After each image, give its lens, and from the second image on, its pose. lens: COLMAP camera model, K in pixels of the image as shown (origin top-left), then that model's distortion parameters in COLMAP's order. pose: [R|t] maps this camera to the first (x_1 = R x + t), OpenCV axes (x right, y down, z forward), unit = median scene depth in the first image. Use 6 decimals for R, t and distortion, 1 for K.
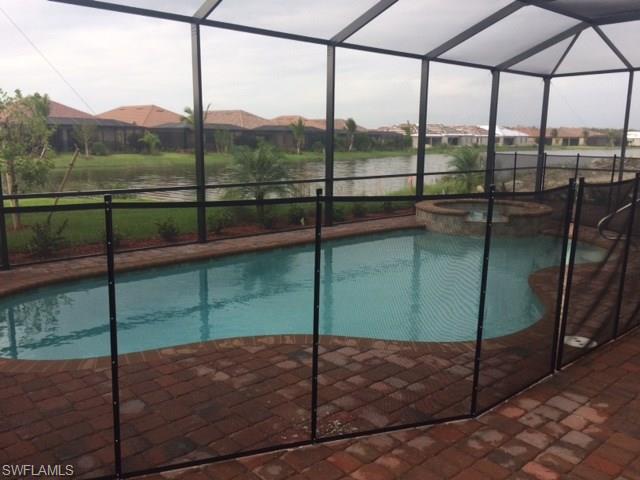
lens RADIAL K [[546.0, 0, 319.7], [0, 546.0, 238.9], [0, 0, 1]] dist [0.056729, -0.009385]
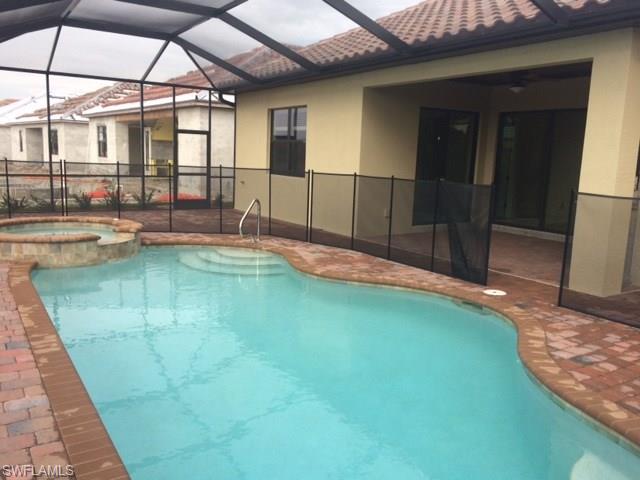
lens RADIAL K [[546.0, 0, 319.9], [0, 546.0, 239.7], [0, 0, 1]] dist [0.056729, -0.009385]
pose [[0.149076, -0.157403, 0.976217, -0.071756], [0.139051, 0.980776, 0.136904, -0.015820], [-0.979000, 0.115335, 0.168097, 0.078829]]
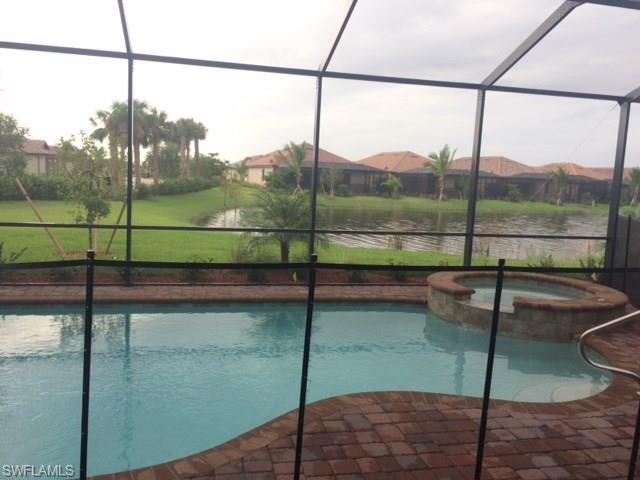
lens RADIAL K [[546.0, 0, 319.9], [0, 546.0, 241.9], [0, 0, 1]] dist [0.056729, -0.009385]
pose [[0.883398, 0.087465, -0.460389, 0.062904], [-0.122315, 0.991408, -0.046351, -0.008307], [0.452379, 0.097258, 0.886507, 0.039316]]
